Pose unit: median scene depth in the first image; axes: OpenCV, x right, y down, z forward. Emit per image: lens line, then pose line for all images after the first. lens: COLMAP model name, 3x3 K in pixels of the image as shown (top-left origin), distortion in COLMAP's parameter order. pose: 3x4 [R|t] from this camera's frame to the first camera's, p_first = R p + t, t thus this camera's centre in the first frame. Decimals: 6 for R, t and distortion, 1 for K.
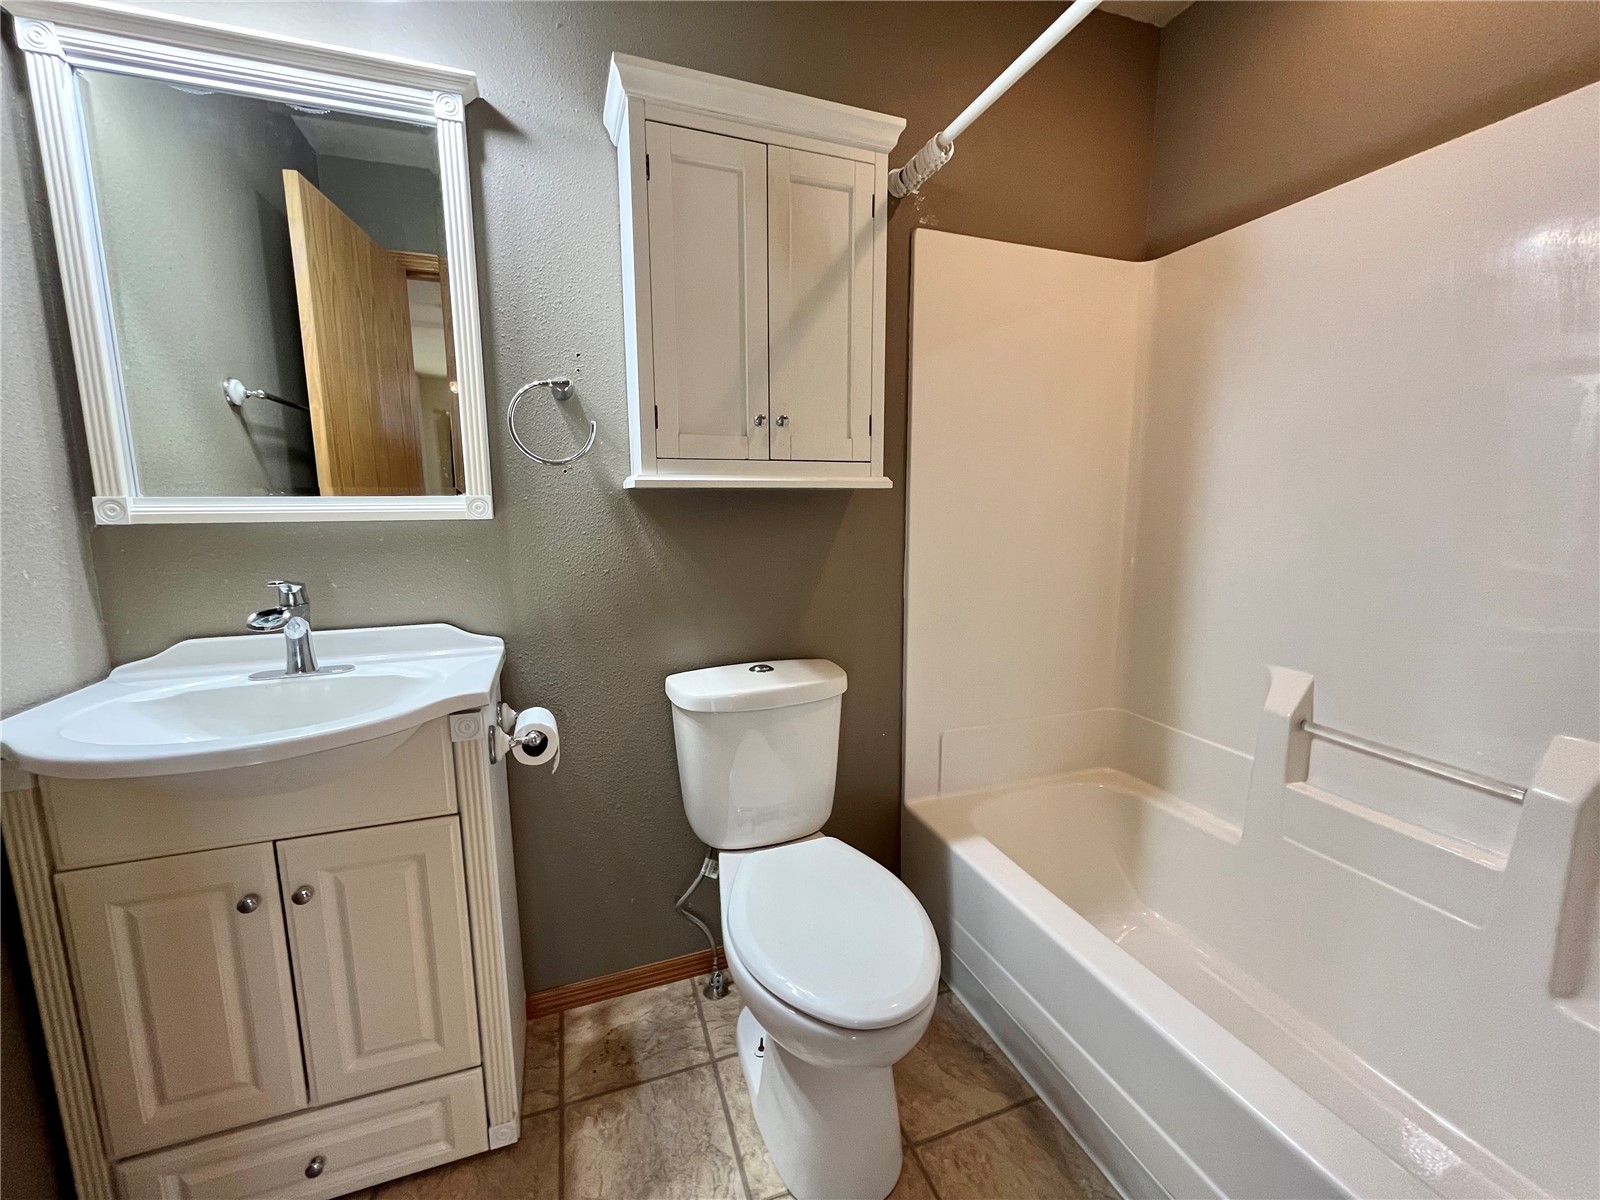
lens RADIAL K [[646.5, 0, 793.8], [0, 646.5, 599.0], [0, 0, 1]] dist [-0.002140, -0.000294]
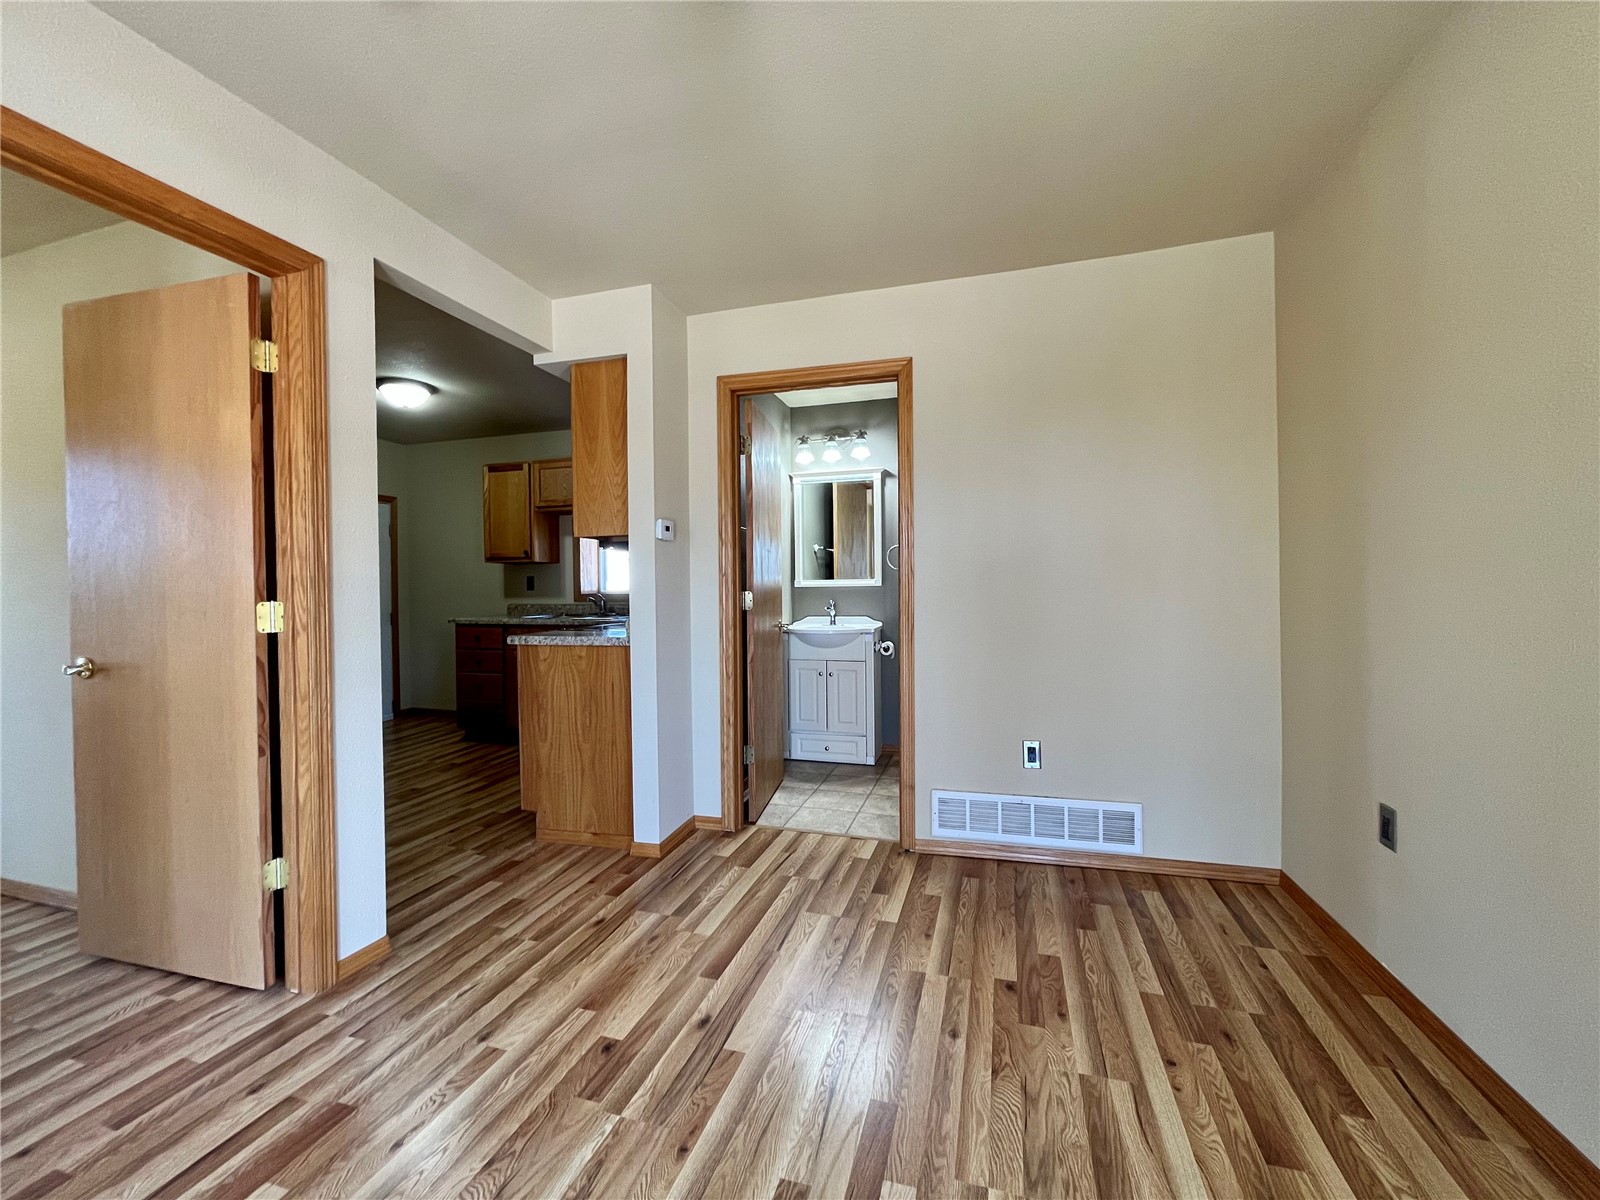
lens RADIAL K [[646.5, 0, 797.7], [0, 646.5, 599.3], [0, 0, 1]] dist [-0.002140, -0.000294]
pose [[0.806942, 0.005379, -0.590606, 1.140735], [-0.082210, 0.991248, -0.103294, 0.320934], [0.584881, 0.131906, 0.800322, -1.889681]]
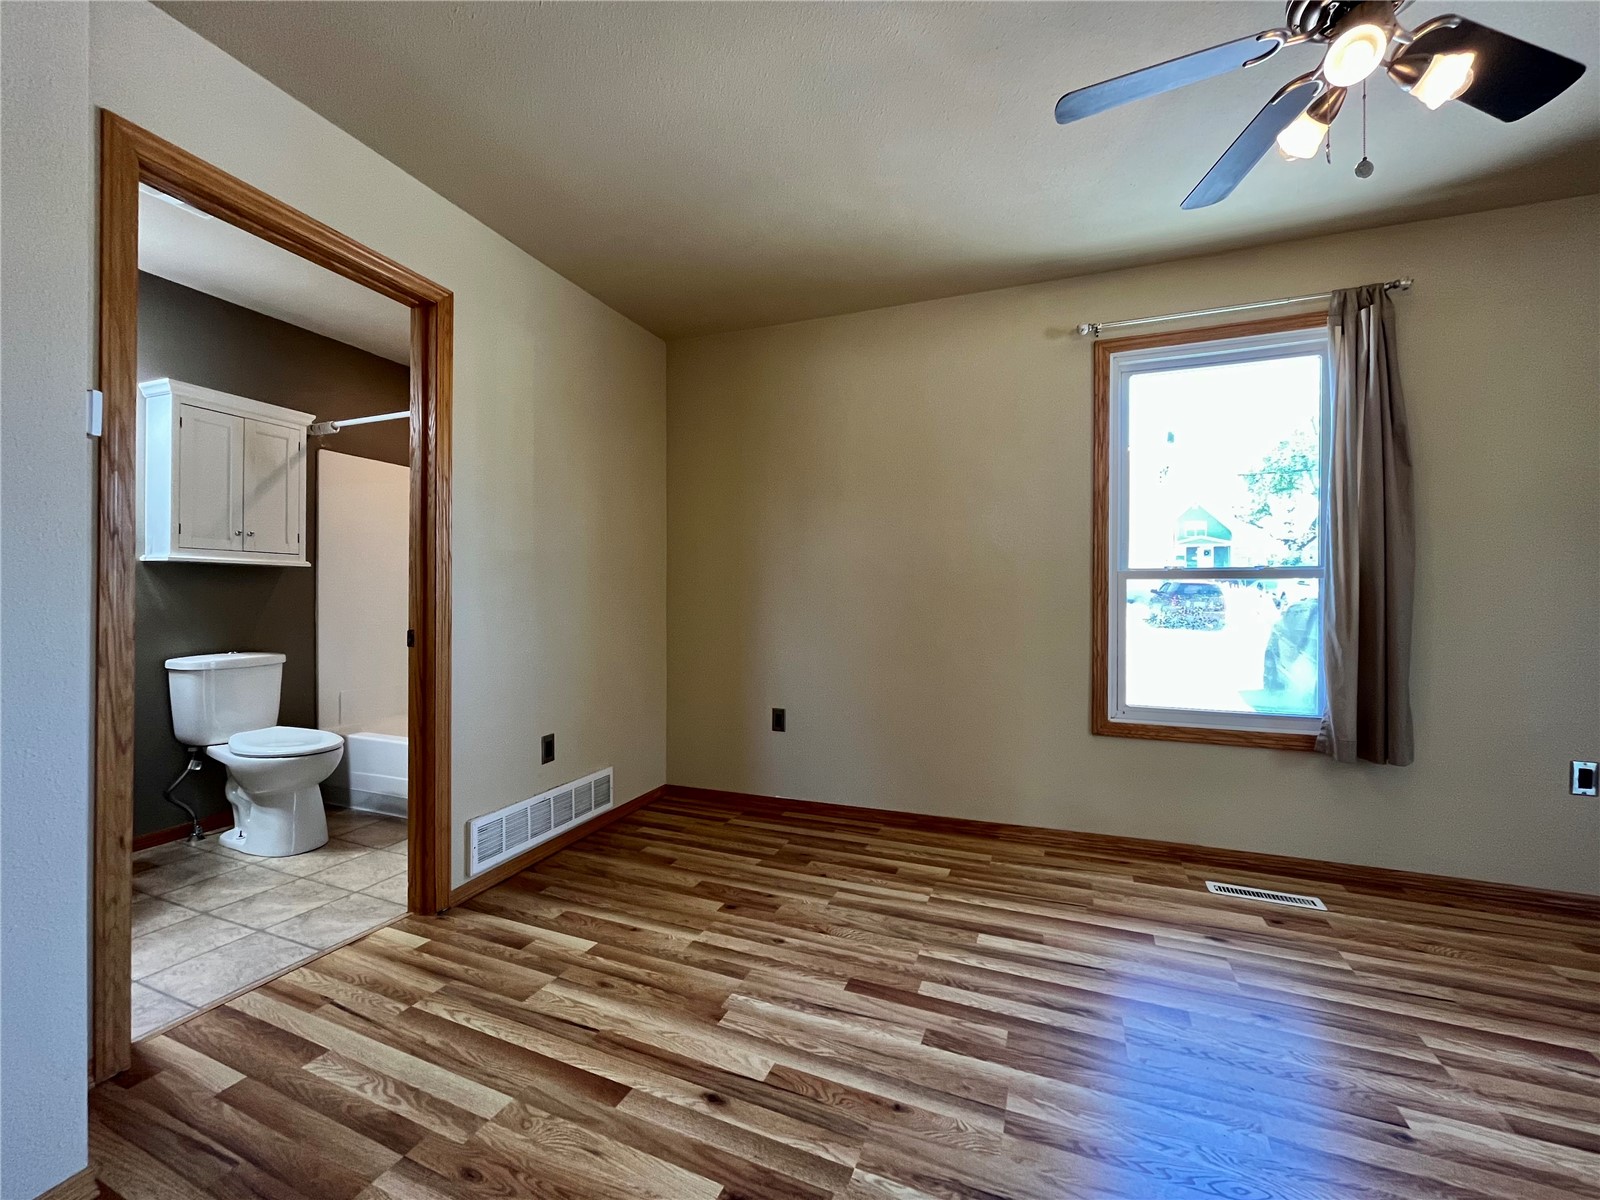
lens RADIAL K [[646.5, 0, 800.4], [0, 646.5, 596.1], [0, 0, 1]] dist [-0.002140, -0.000294]
pose [[0.661799, 0.011635, 0.749591, -0.417049], [0.104315, 0.988724, -0.107443, 0.359822], [-0.742388, 0.149299, 0.653123, -1.768871]]
